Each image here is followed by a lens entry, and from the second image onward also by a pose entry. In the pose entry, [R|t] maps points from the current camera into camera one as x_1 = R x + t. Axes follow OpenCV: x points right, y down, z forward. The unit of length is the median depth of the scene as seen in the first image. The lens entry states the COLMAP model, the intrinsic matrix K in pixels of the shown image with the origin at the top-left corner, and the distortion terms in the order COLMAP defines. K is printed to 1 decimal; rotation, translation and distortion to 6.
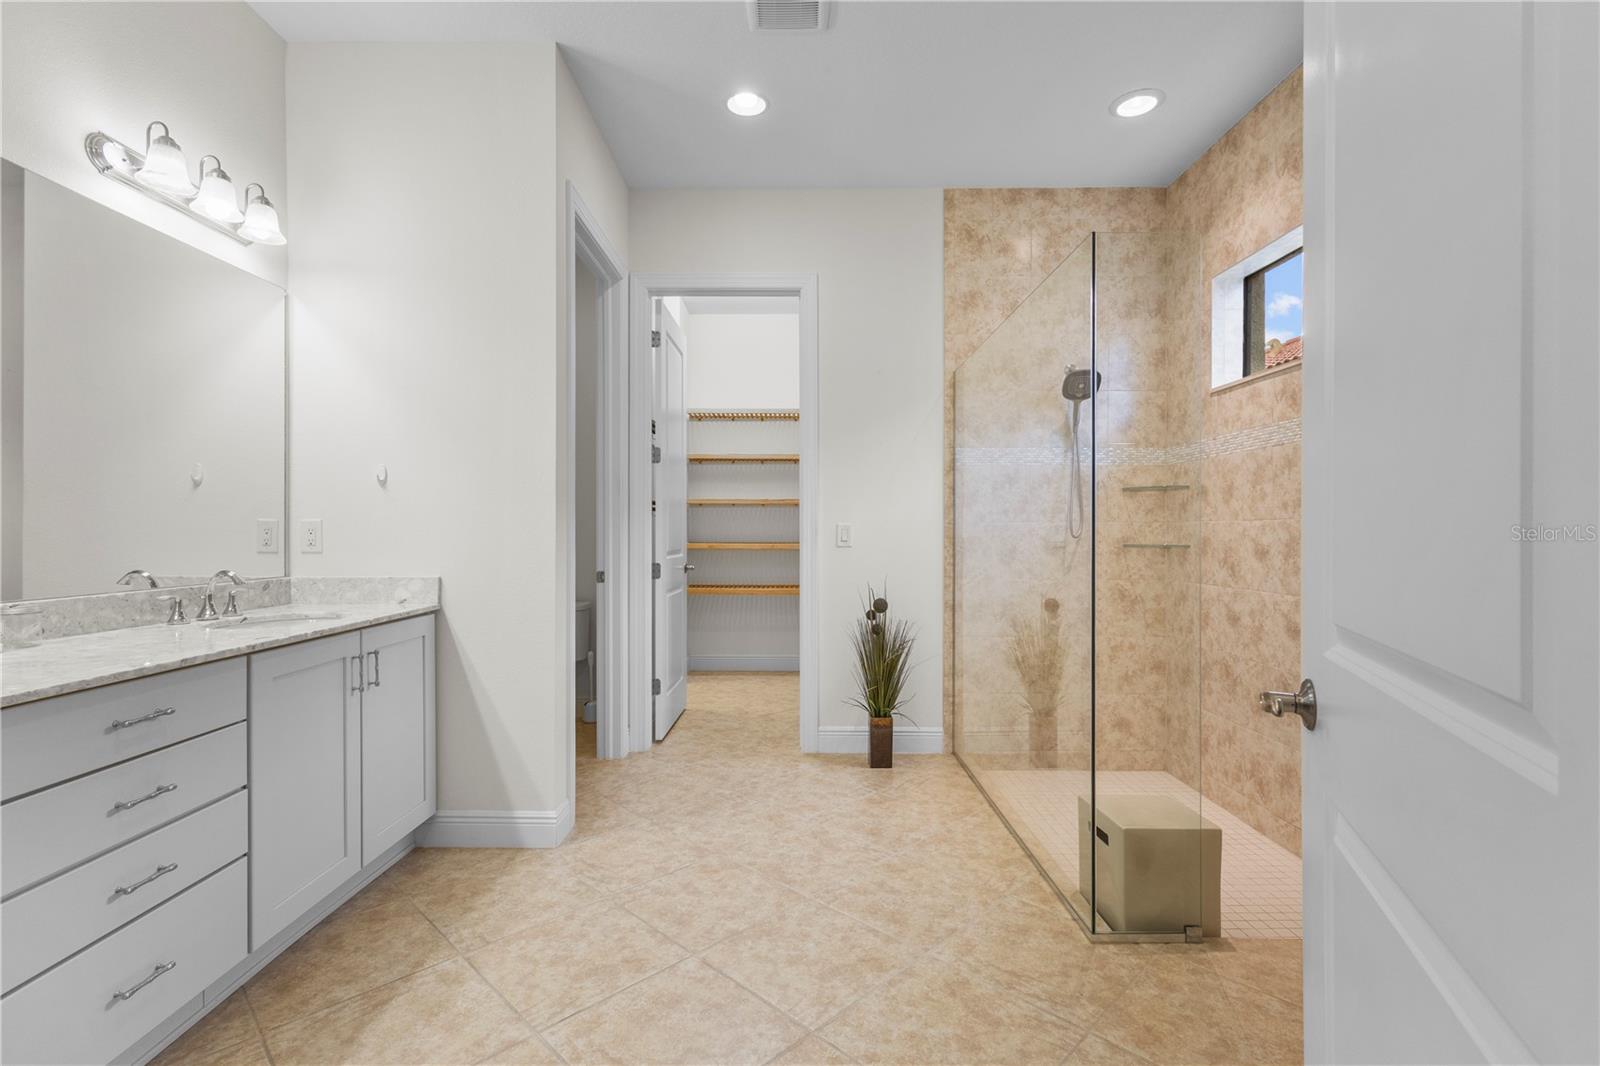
lens RADIAL K [[742.6, 0, 793.7], [0, 742.6, 537.9], [0, 0, 1]] dist [0.003648, 0.000252]
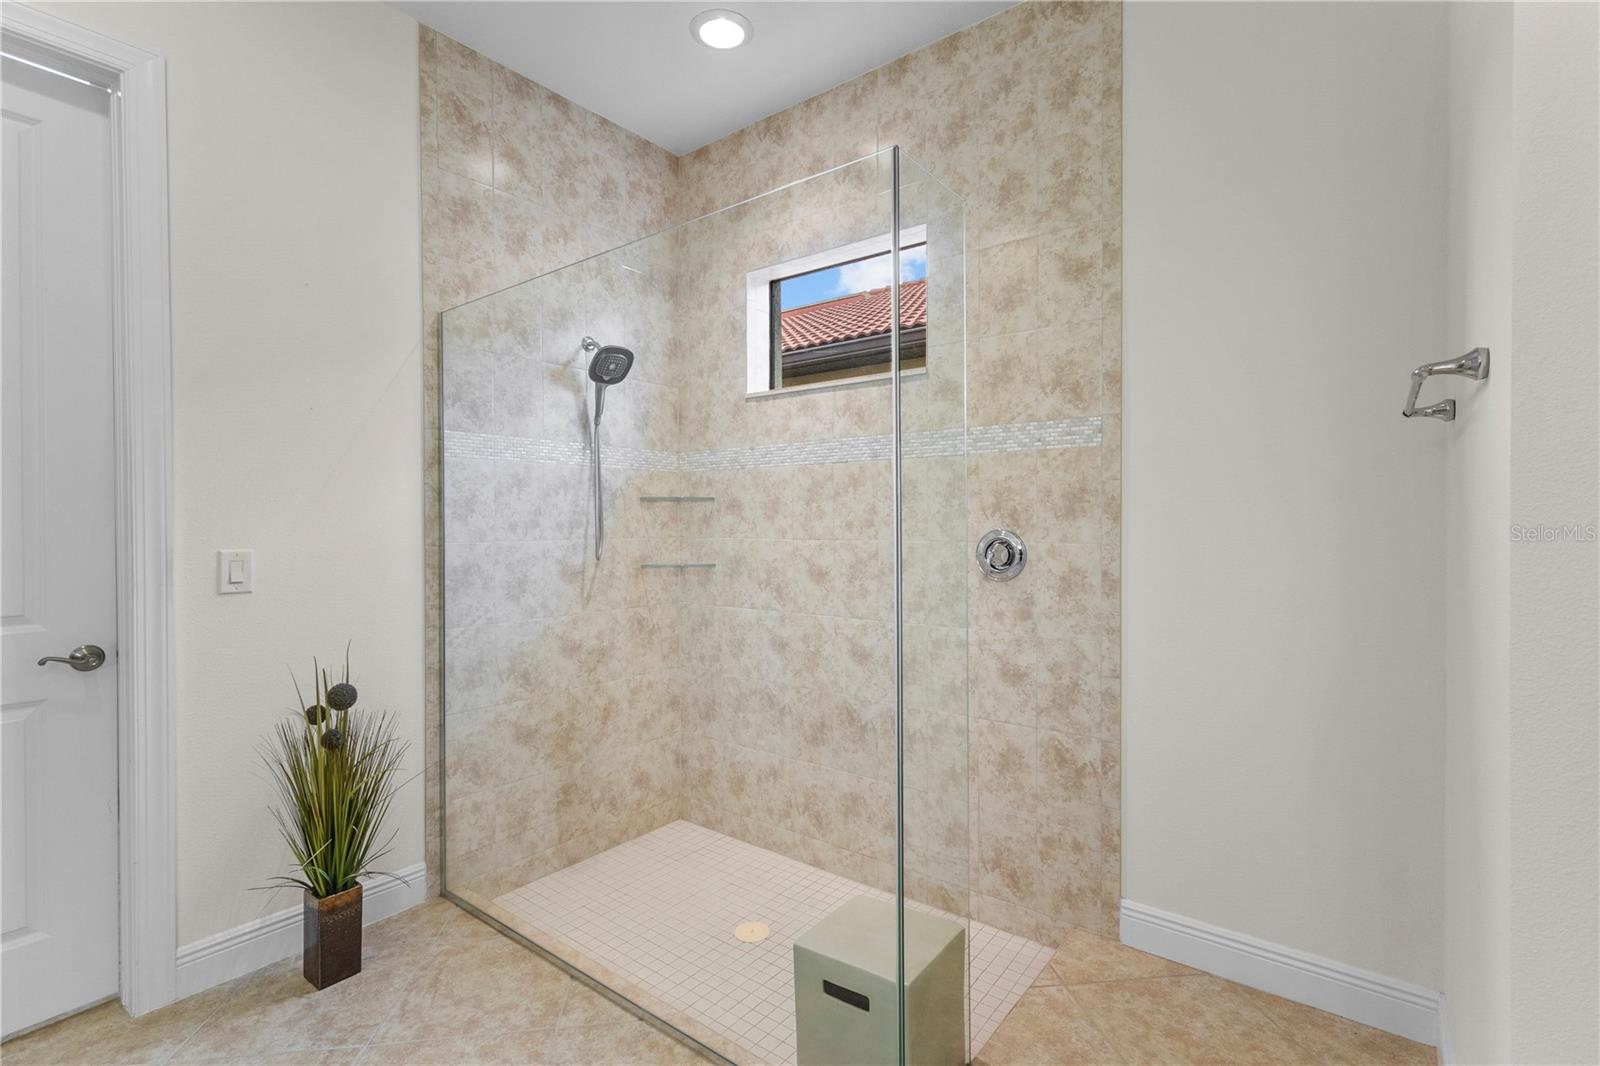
lens RADIAL K [[742.6, 0, 808.8], [0, 742.6, 531.1], [0, 0, 1]] dist [0.003648, 0.000252]
pose [[0.615489, -0.009303, 0.788091, -0.103015], [0.008941, 0.999948, 0.004821, -0.032518], [-0.788095, 0.004078, 0.615540, 0.348644]]
